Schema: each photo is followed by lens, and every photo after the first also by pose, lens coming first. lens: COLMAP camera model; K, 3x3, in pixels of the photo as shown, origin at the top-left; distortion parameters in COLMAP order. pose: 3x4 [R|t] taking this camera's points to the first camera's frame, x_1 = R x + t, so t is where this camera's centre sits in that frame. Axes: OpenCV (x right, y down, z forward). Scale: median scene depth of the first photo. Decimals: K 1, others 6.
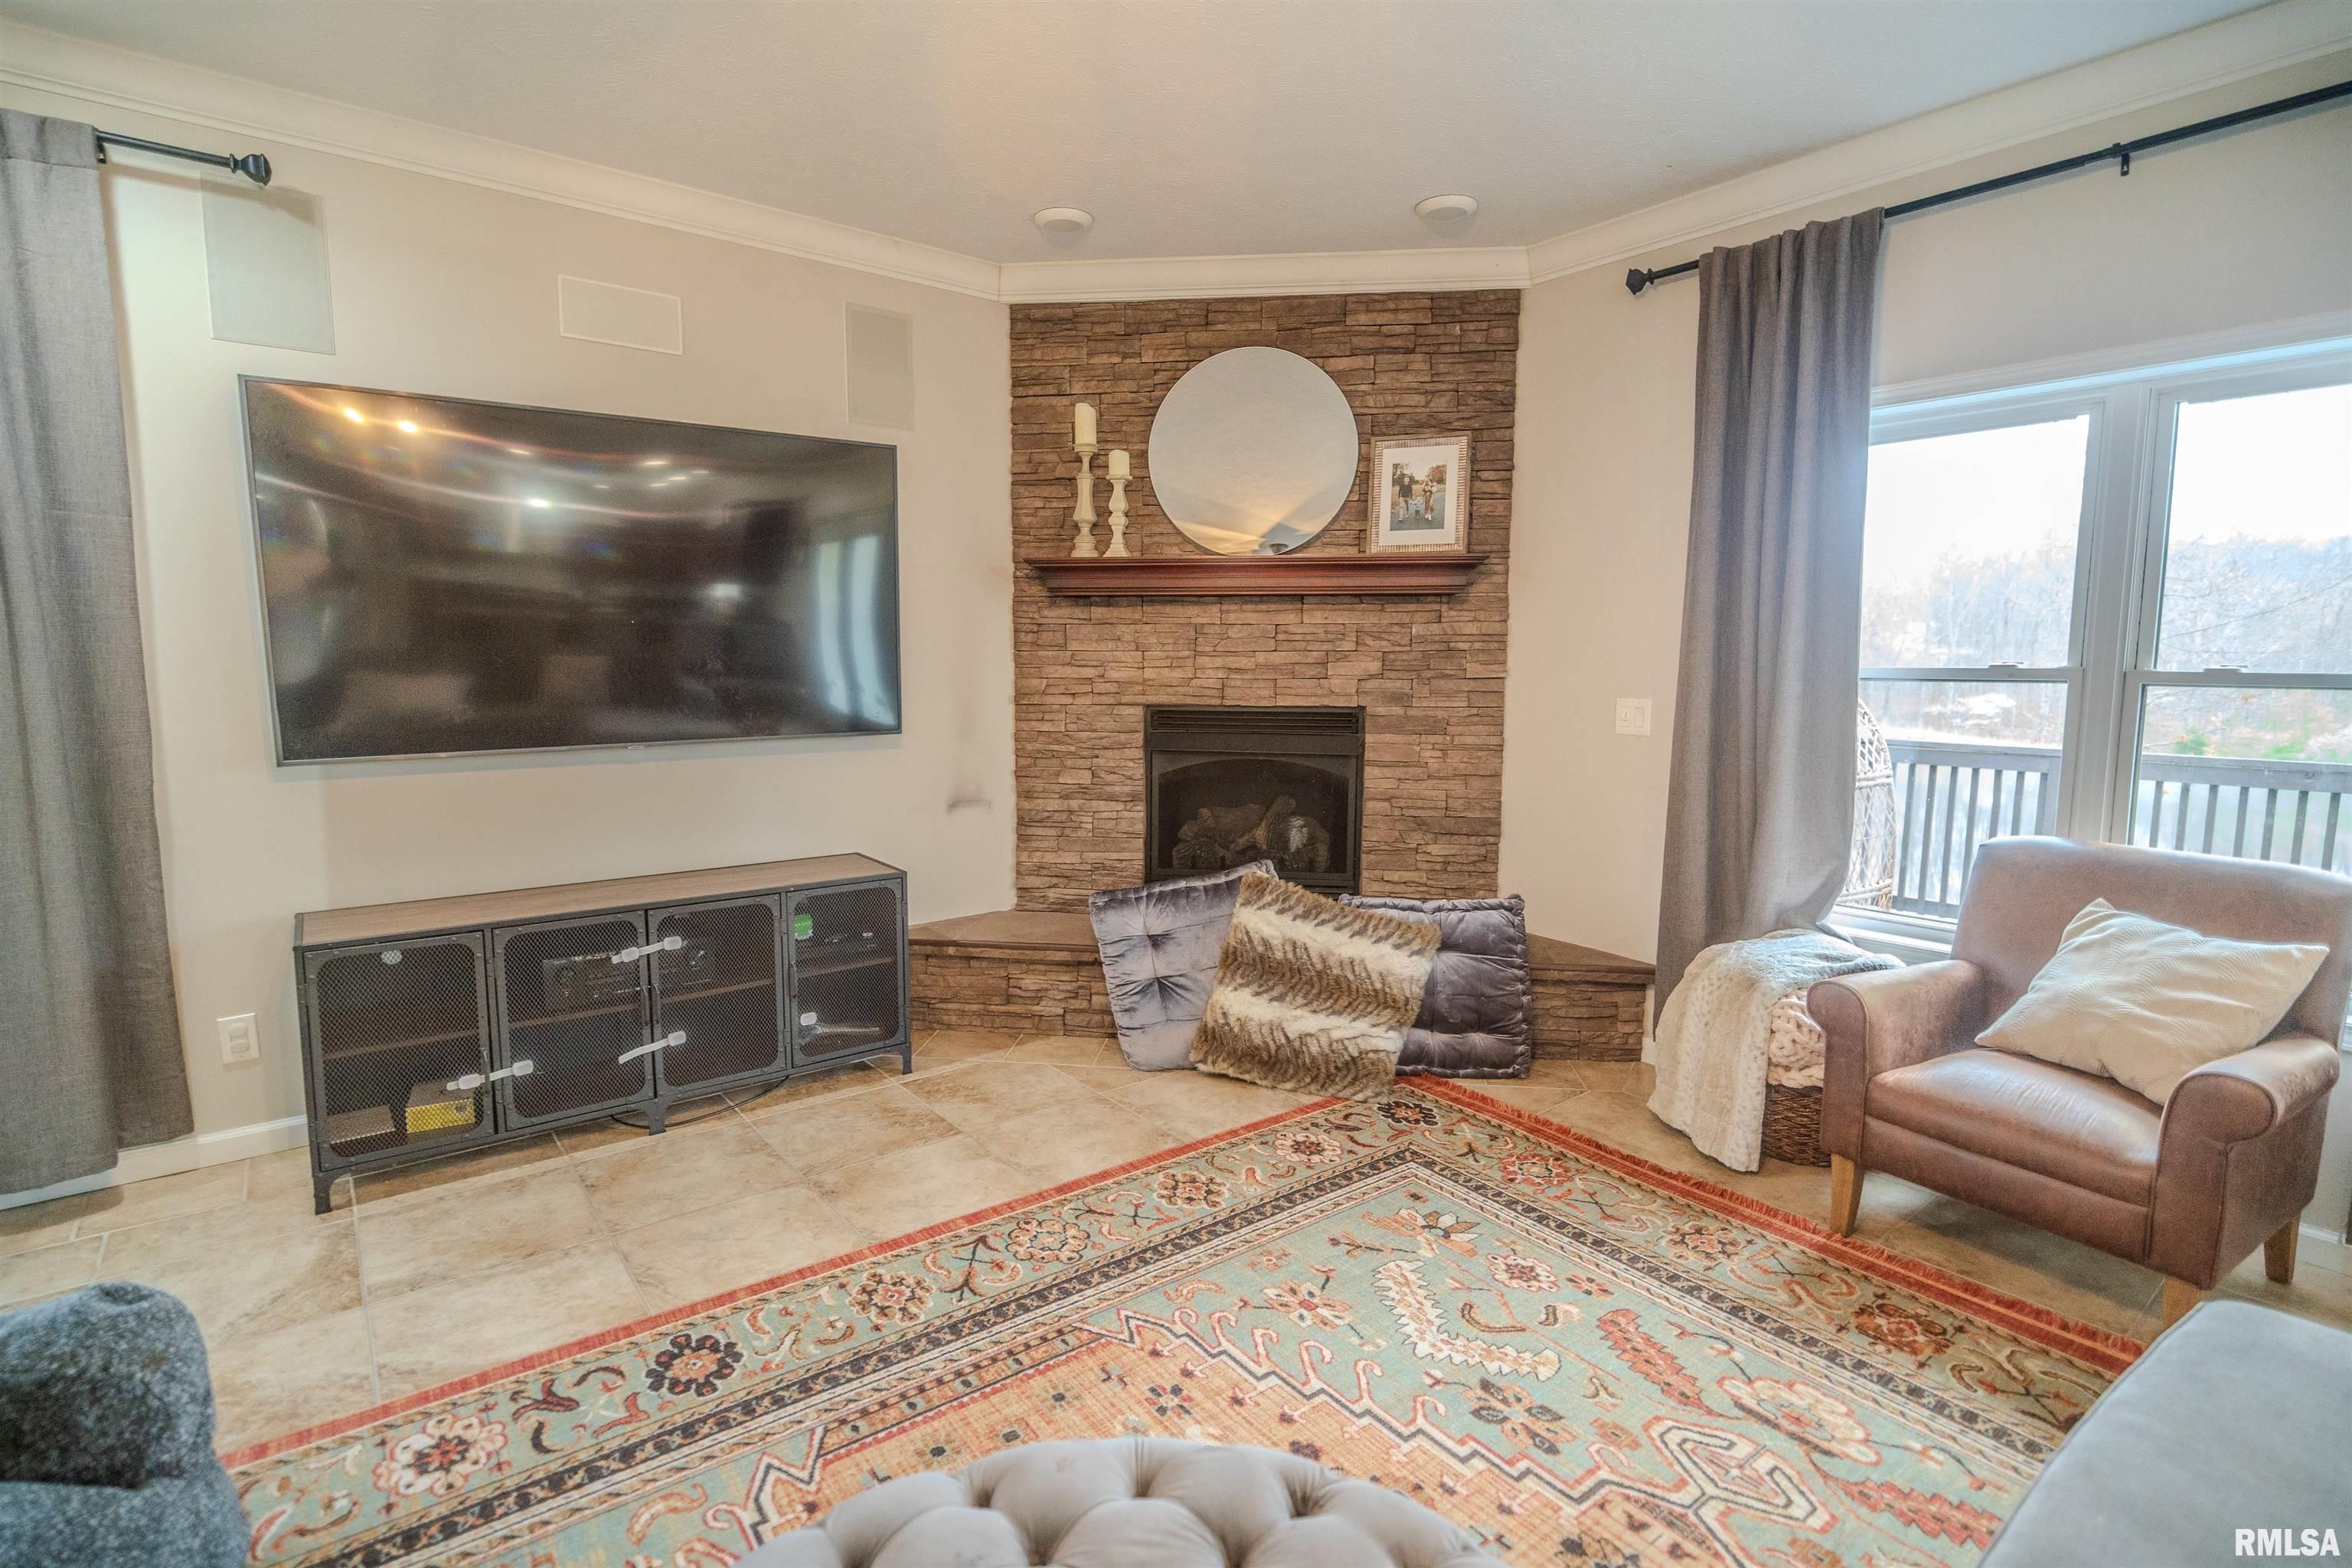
lens RADIAL K [[1120.3, 0, 1184.2], [0, 1120.3, 782.9], [0, 0, 1]] dist [0.002660, -0.001903]
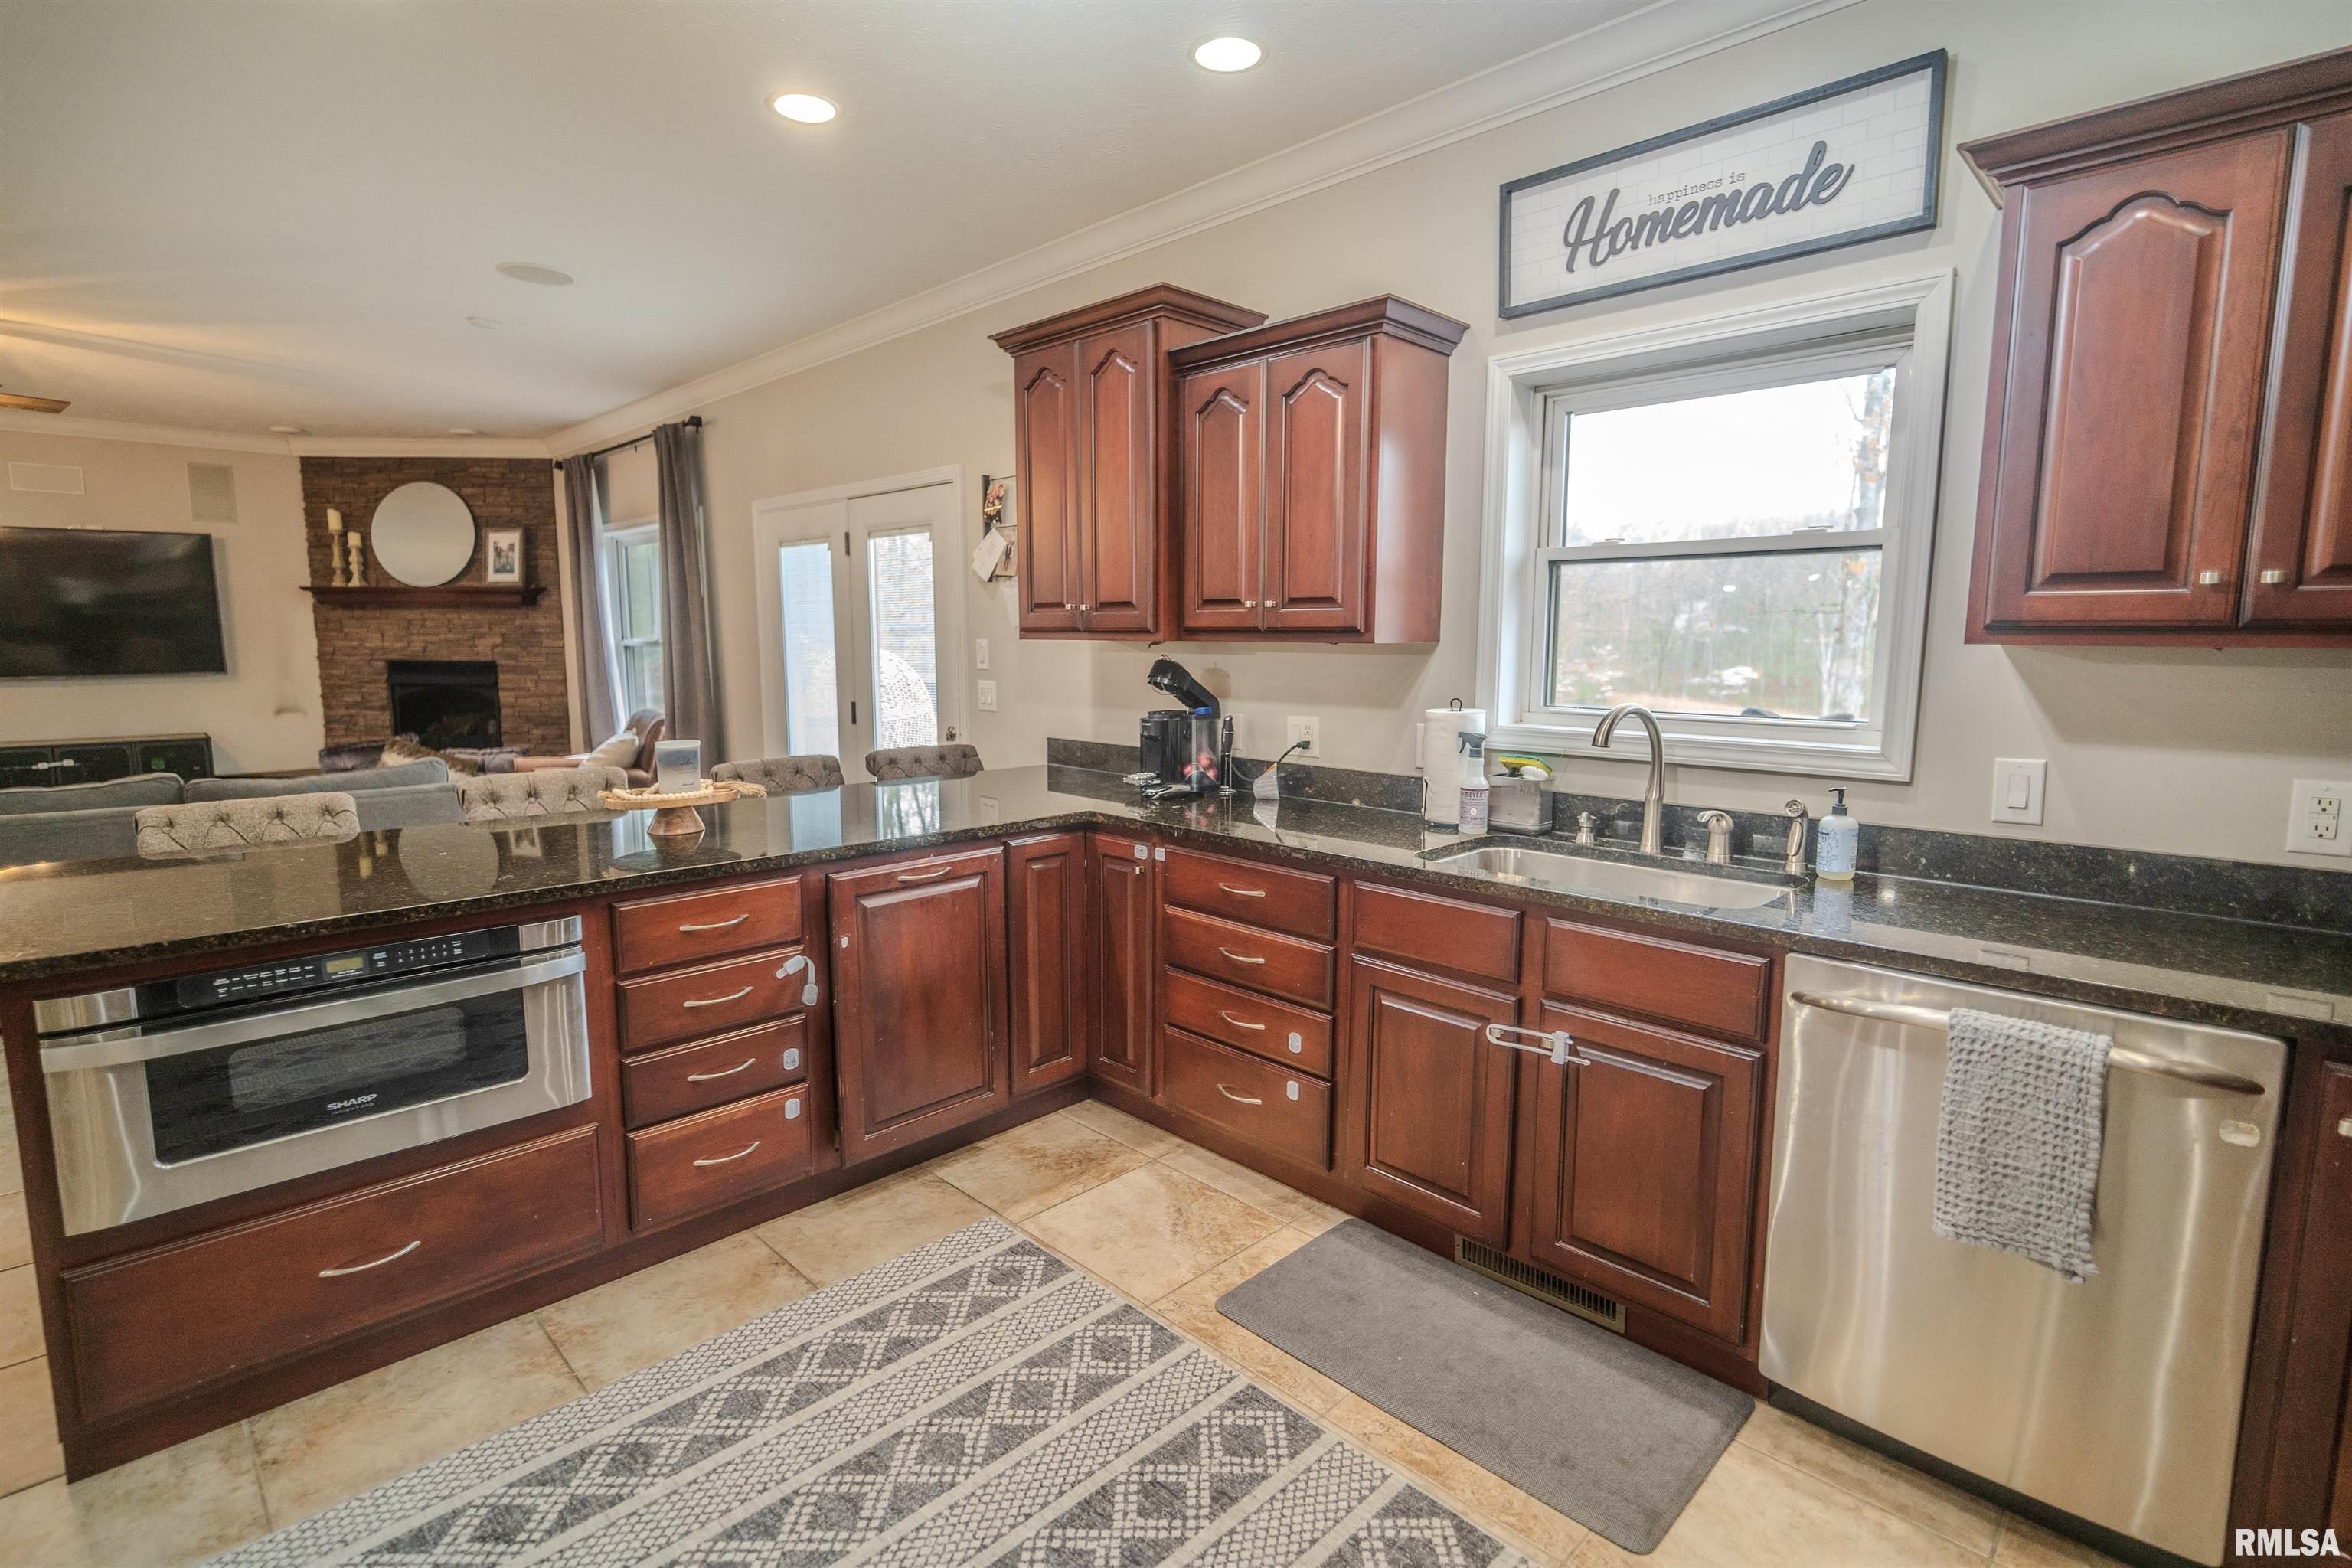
lens RADIAL K [[1120.3, 0, 1170.0], [0, 1120.3, 779.0], [0, 0, 1]] dist [0.002660, -0.001903]
pose [[0.994833, -0.012893, 0.100702, 1.232927], [0.011089, 0.999768, 0.018448, 0.127655], [-0.100917, -0.017236, 0.994746, -1.193302]]
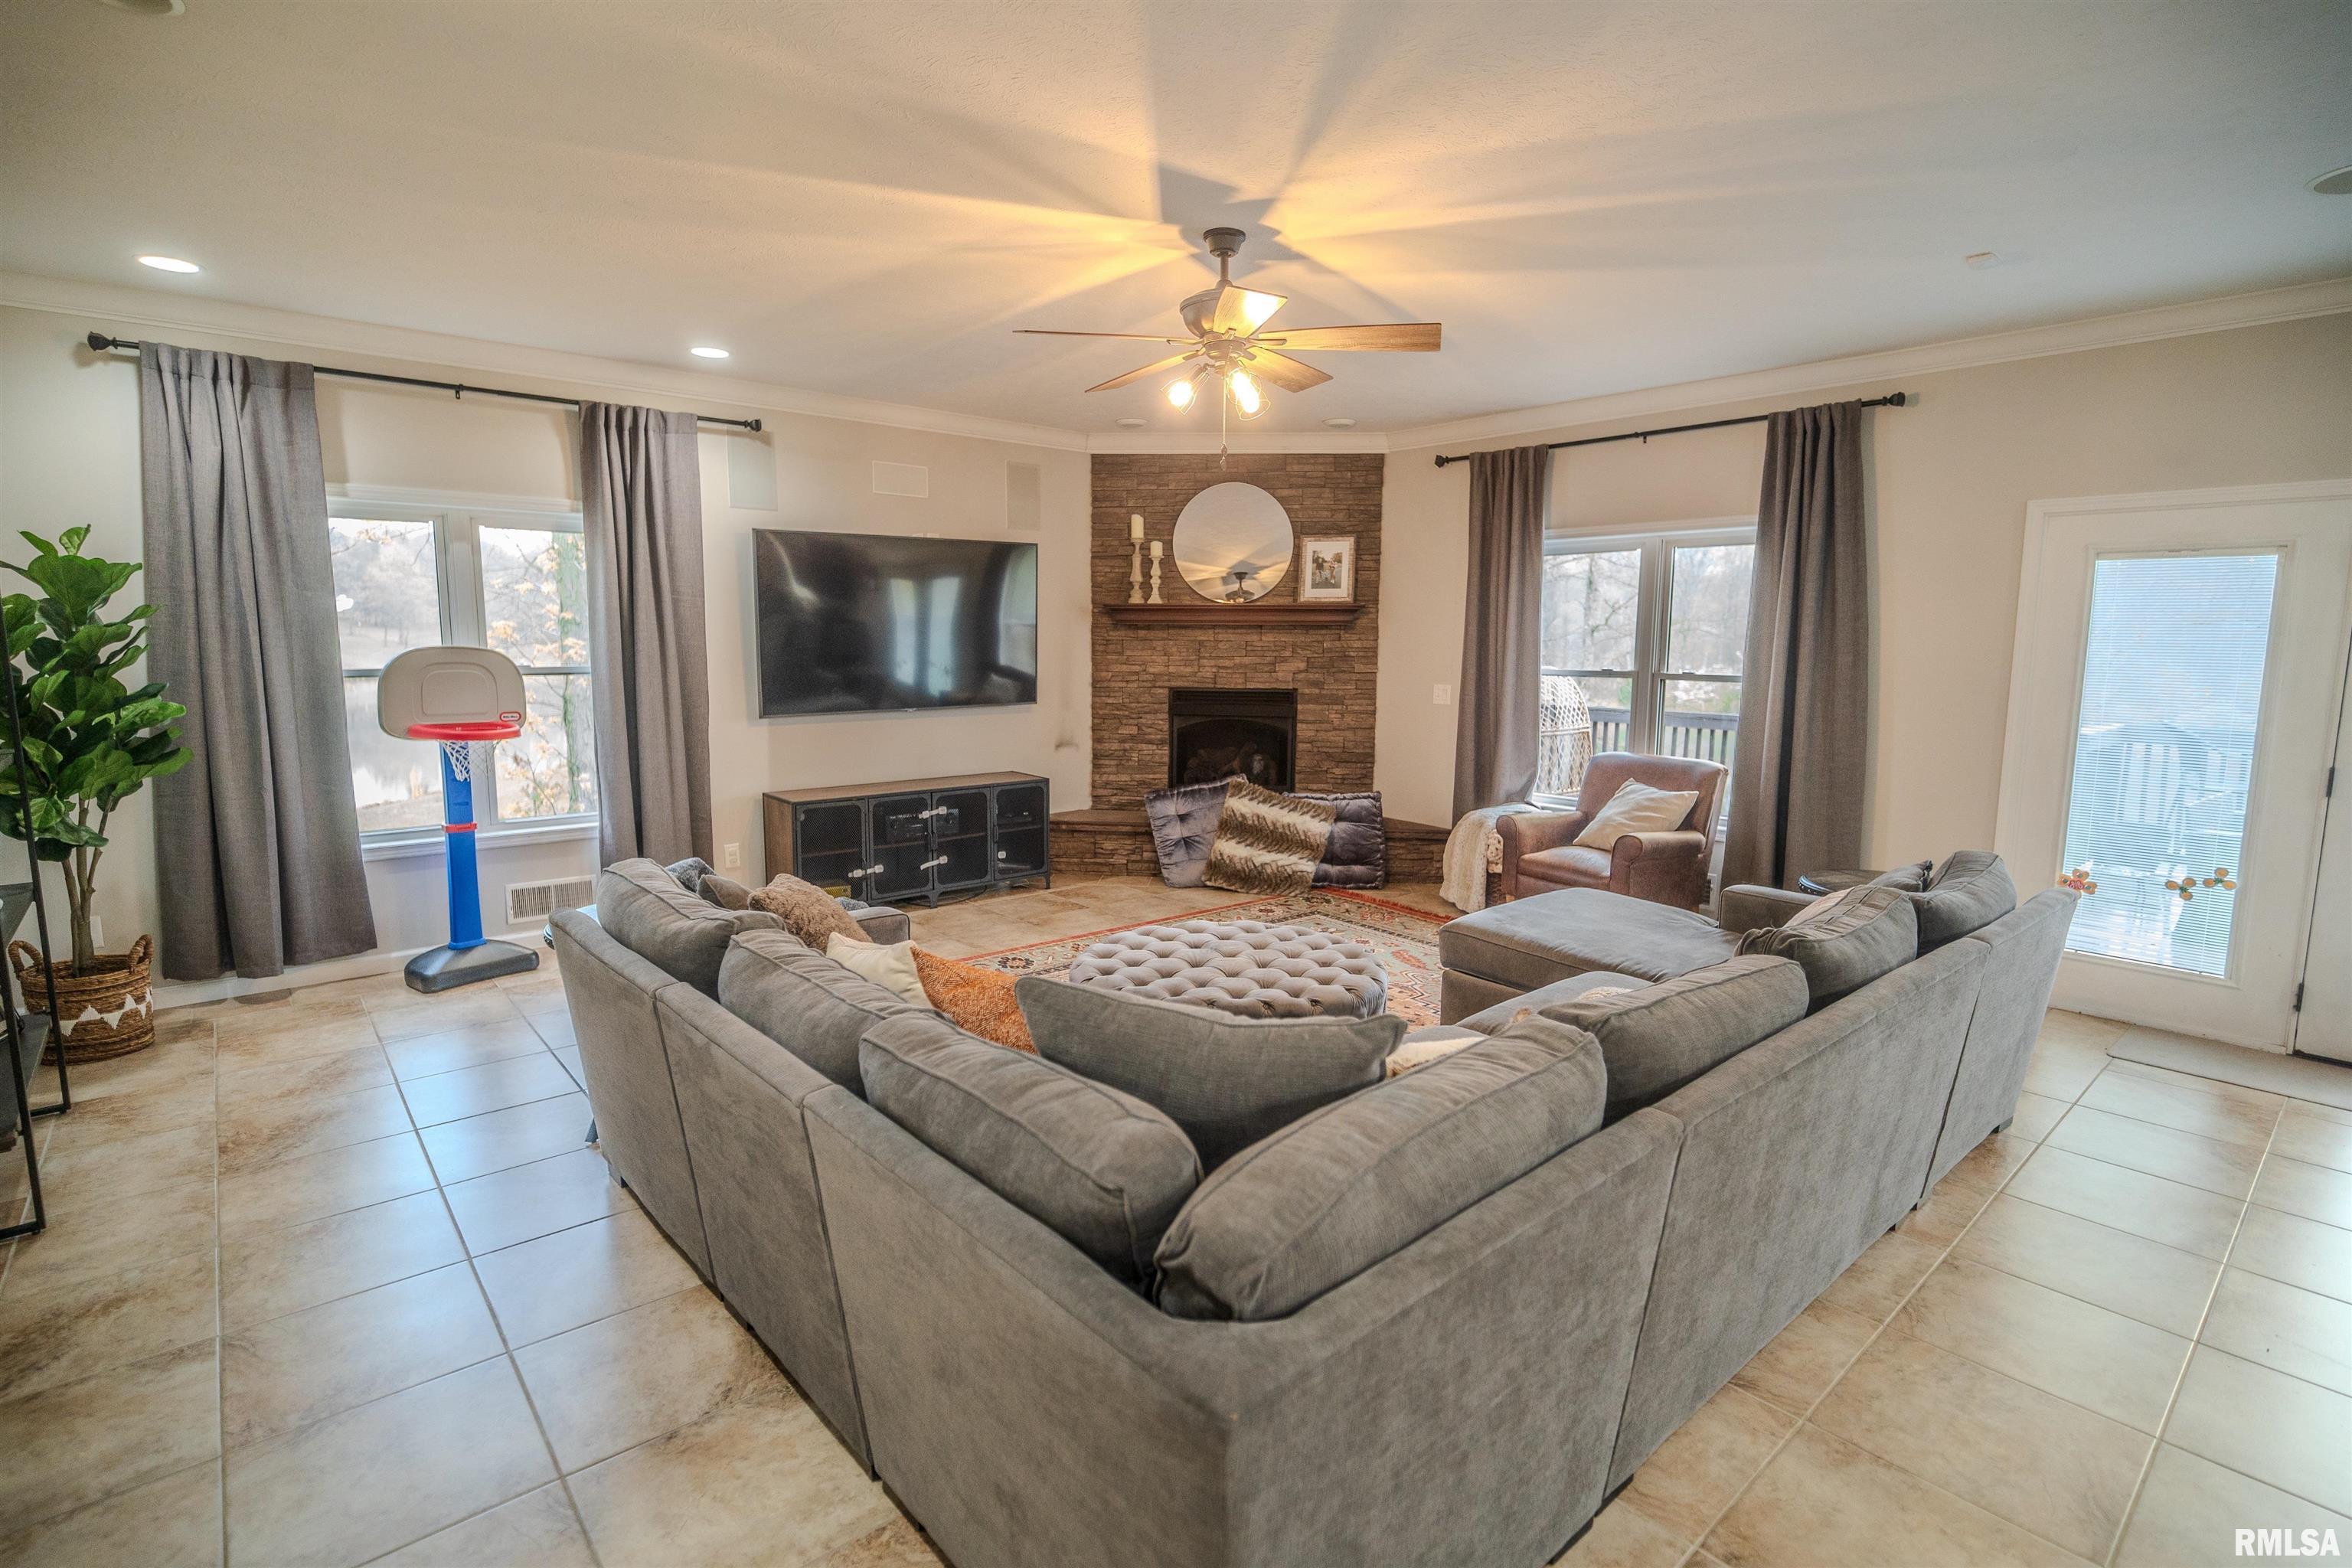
lens RADIAL K [[1120.3, 0, 1179.9], [0, 1120.3, 789.1], [0, 0, 1]] dist [0.002660, -0.001903]
pose [[0.999003, -0.003206, 0.044524, -0.104510], [0.002118, 0.999698, 0.024465, 0.047518], [-0.044589, -0.024347, 0.998709, -0.778412]]
